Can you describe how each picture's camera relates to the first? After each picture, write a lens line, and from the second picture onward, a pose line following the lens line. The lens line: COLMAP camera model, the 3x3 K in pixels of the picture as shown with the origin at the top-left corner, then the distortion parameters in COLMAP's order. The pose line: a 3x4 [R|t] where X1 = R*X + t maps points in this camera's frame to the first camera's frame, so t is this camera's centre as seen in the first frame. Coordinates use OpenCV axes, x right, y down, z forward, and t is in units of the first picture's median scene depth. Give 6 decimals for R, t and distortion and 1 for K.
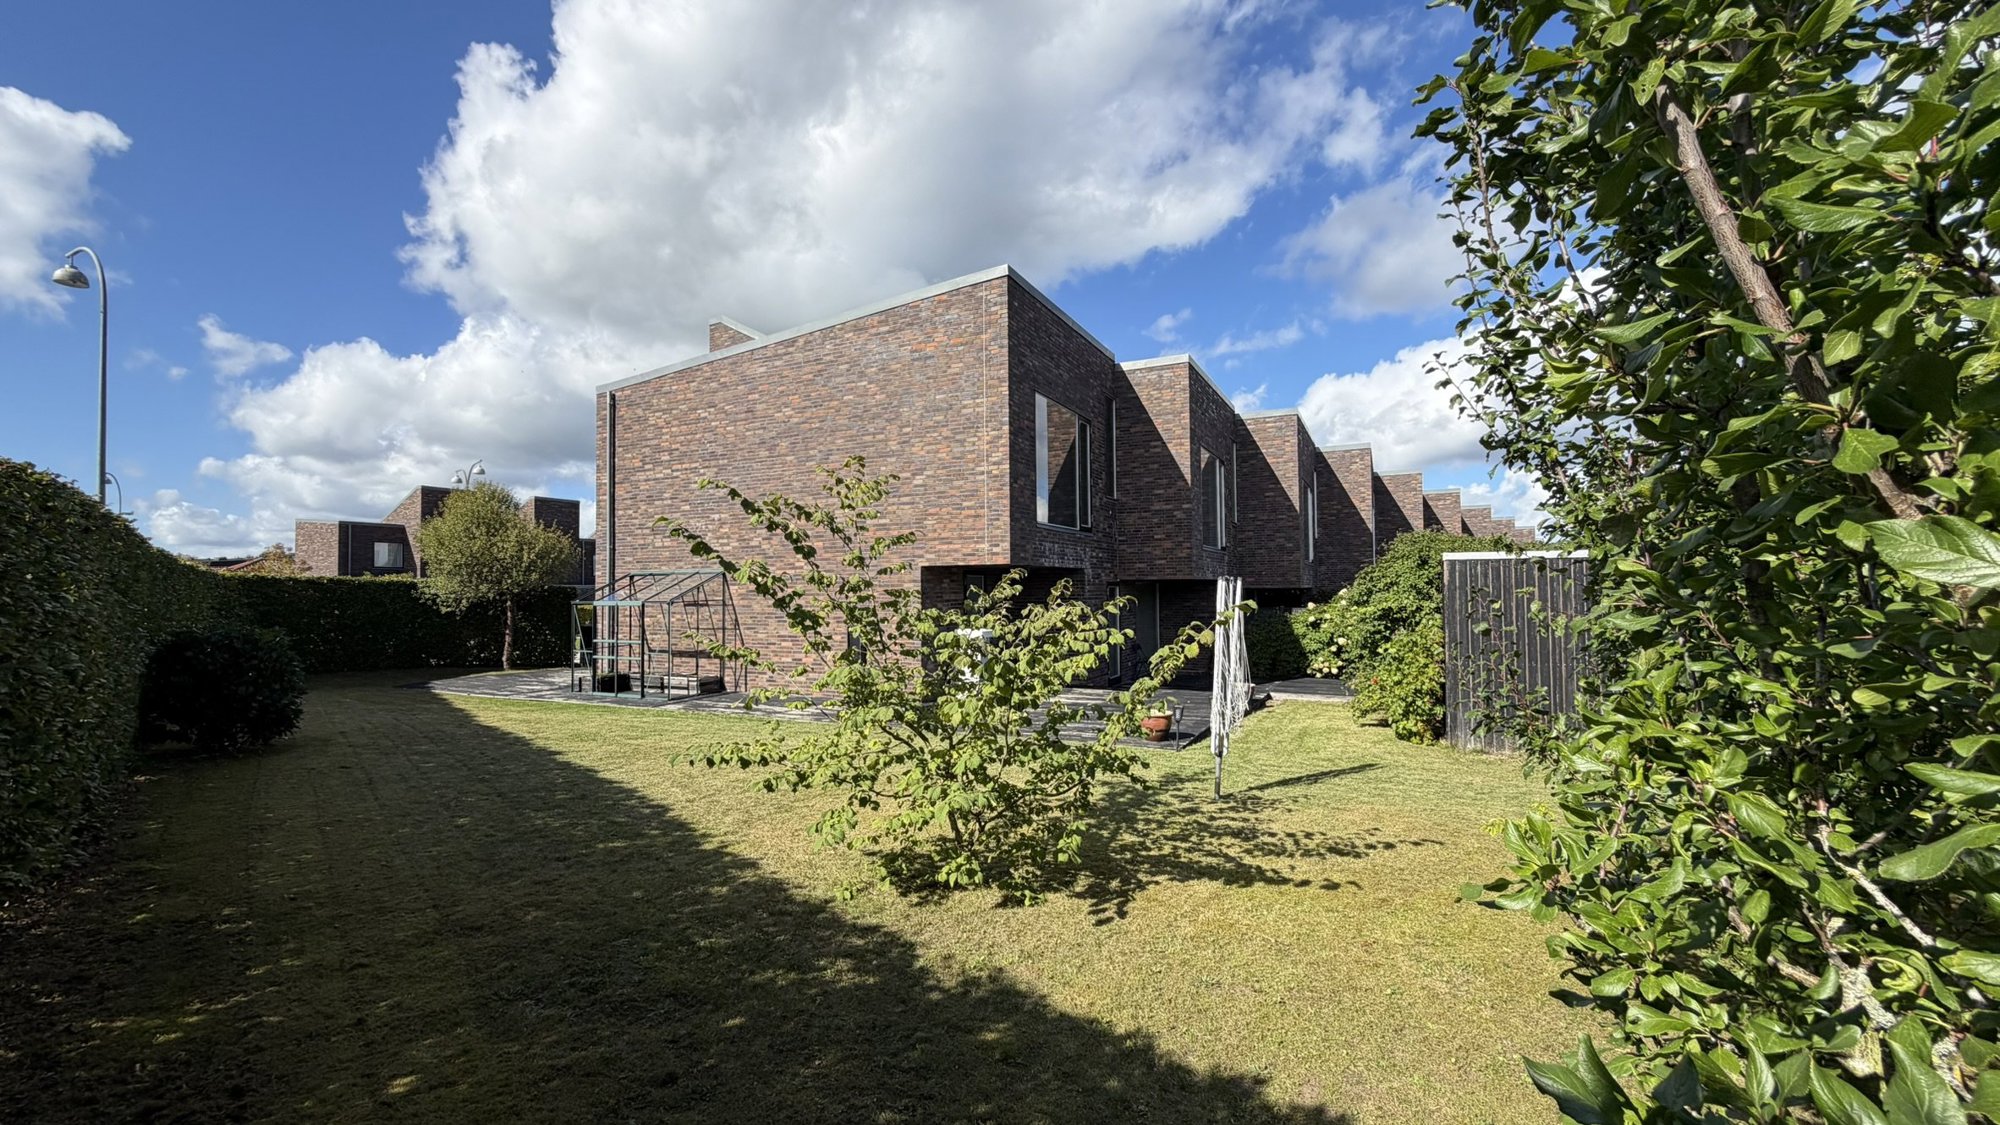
lens RADIAL K [[792.2, 0, 992.0], [0, 792.2, 566.8], [0, 0, 1]] dist [-0.000161, 0.000109]
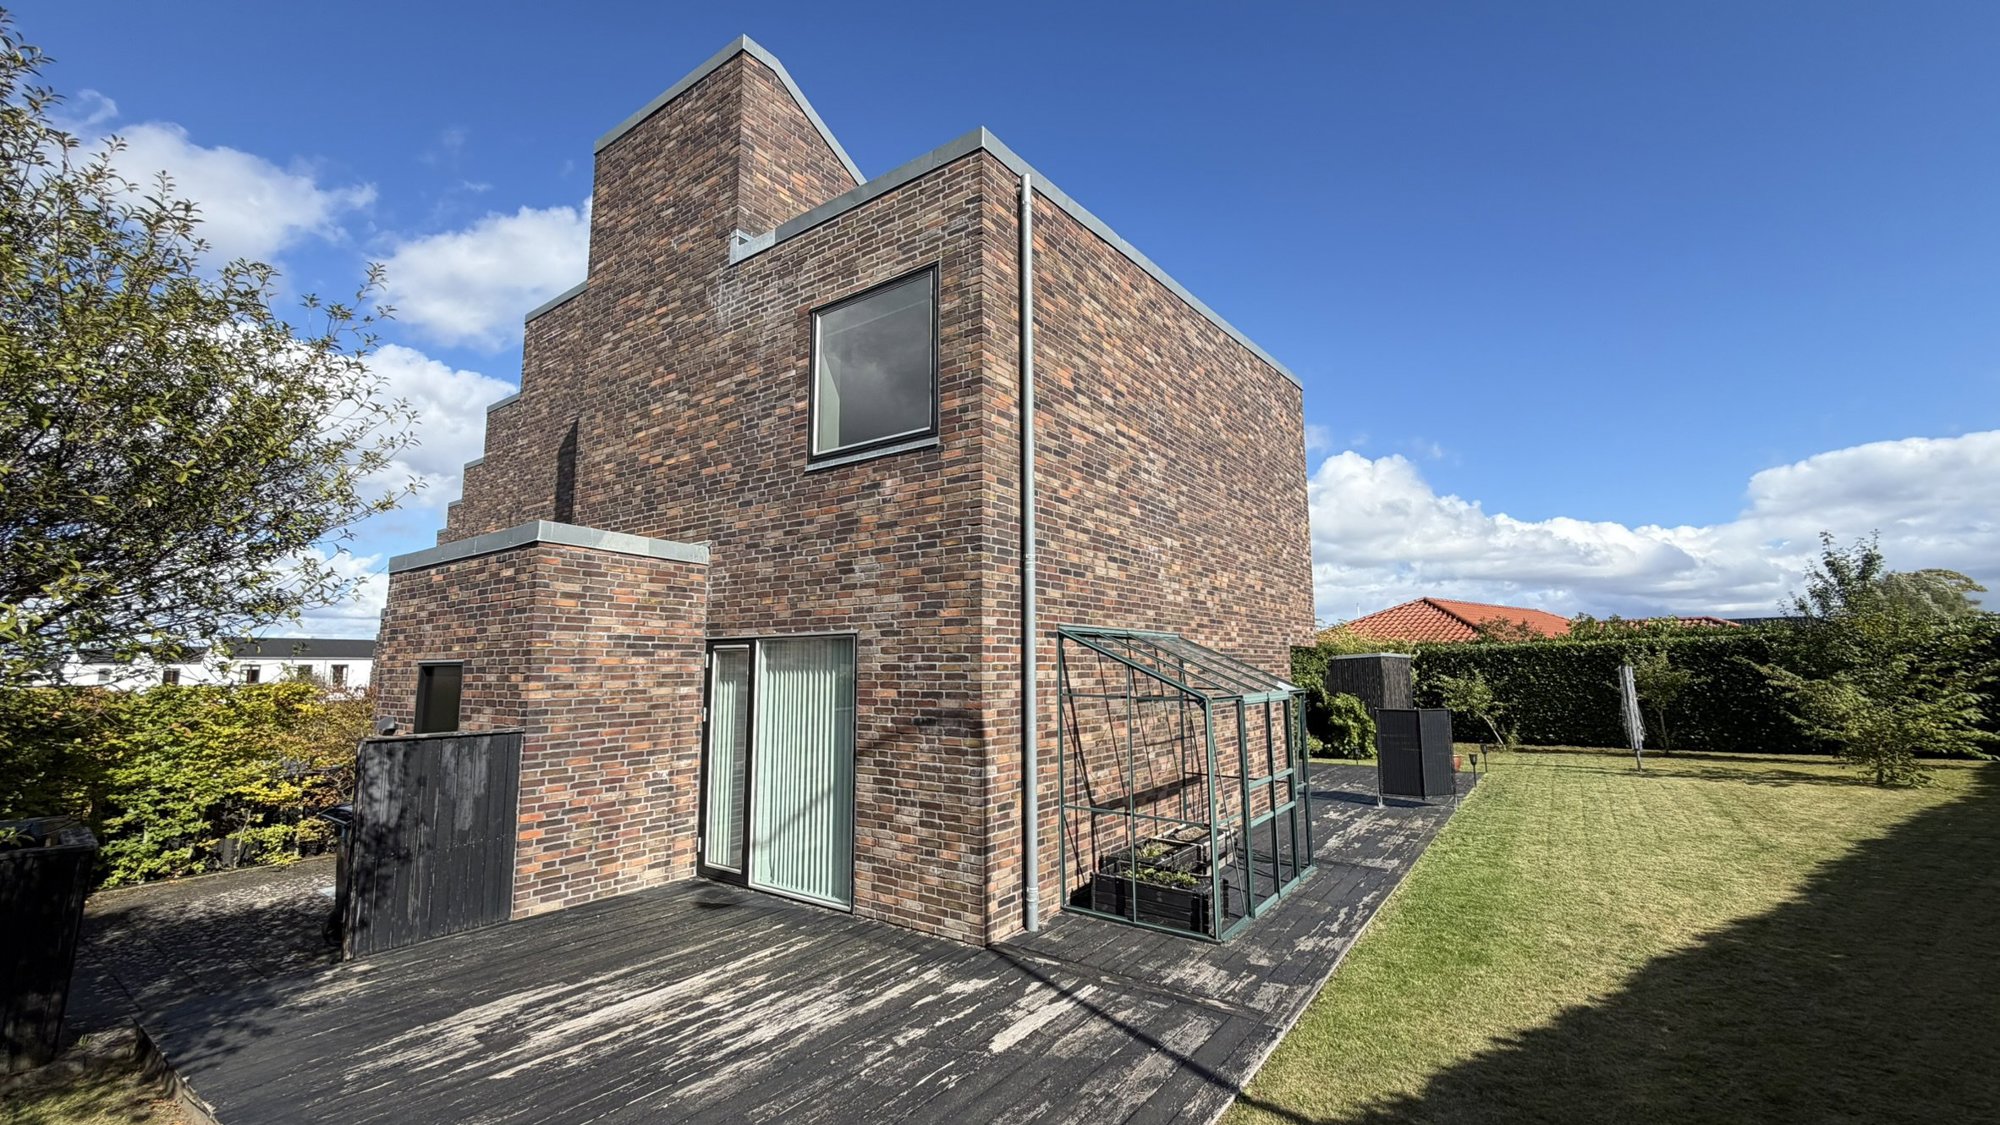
lens RADIAL K [[792.2, 0, 992.0], [0, 792.2, 566.8], [0, 0, 1]] dist [-0.000161, 0.000109]
pose [[0.173050, 0.136581, 0.975397, -1.232523], [-0.024006, 0.990629, -0.134455, 0.046865], [-0.984621, -0.000148, 0.174707, 1.360351]]
